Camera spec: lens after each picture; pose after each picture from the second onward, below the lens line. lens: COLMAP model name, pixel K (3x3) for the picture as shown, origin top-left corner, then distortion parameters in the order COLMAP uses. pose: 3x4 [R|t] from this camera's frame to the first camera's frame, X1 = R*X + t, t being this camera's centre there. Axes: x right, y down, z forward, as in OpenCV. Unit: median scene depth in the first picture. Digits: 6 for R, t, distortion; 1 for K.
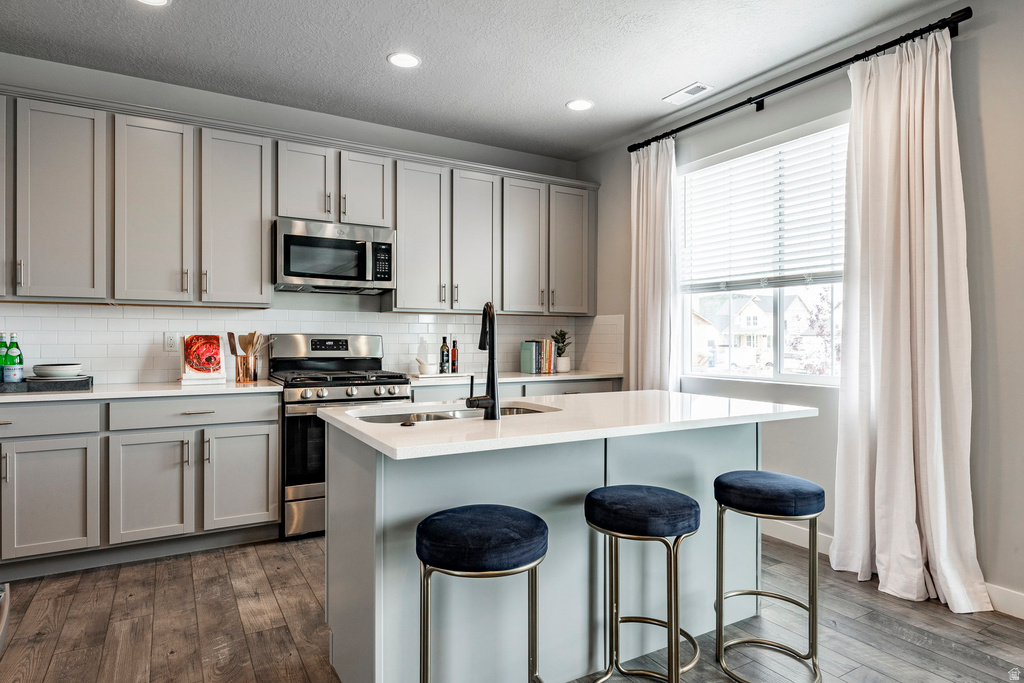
lens RADIAL K [[593.7, 0, 496.5], [0, 593.7, 335.6], [0, 0, 1]] dist [0.034735, 0.001975]
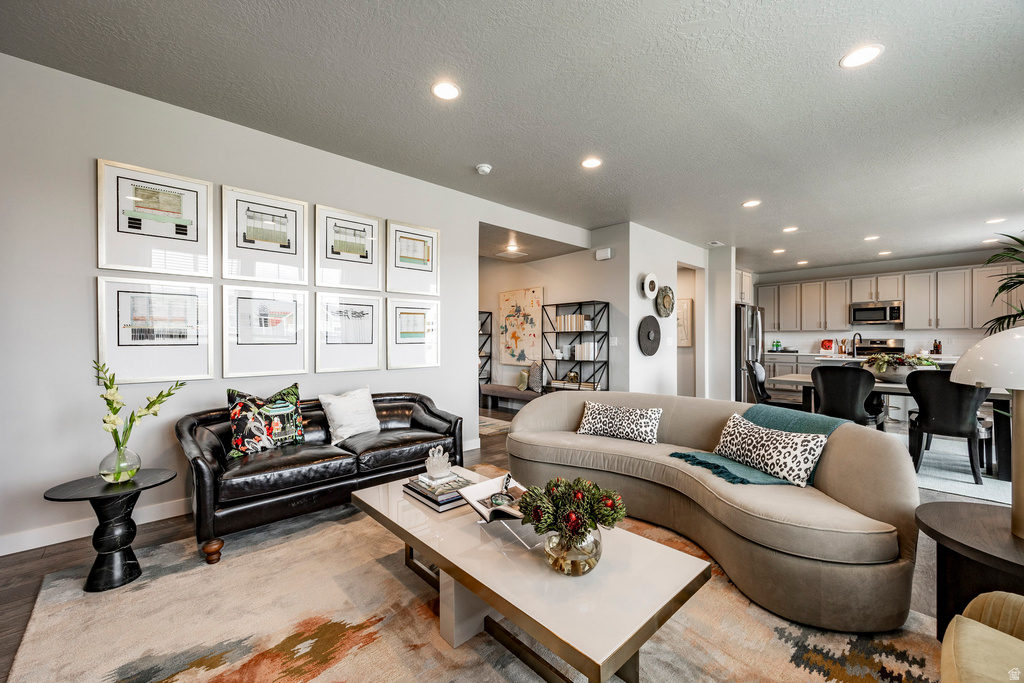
lens RADIAL K [[405.8, 0, 510.1], [0, 405.8, 340.6], [0, 0, 1]] dist [0.002495, 0.000541]
pose [[0.214744, -0.007485, -0.976642, 1.317542], [0.000326, 0.999971, -0.007592, 0.020669], [0.976670, 0.001312, 0.214740, -1.219334]]
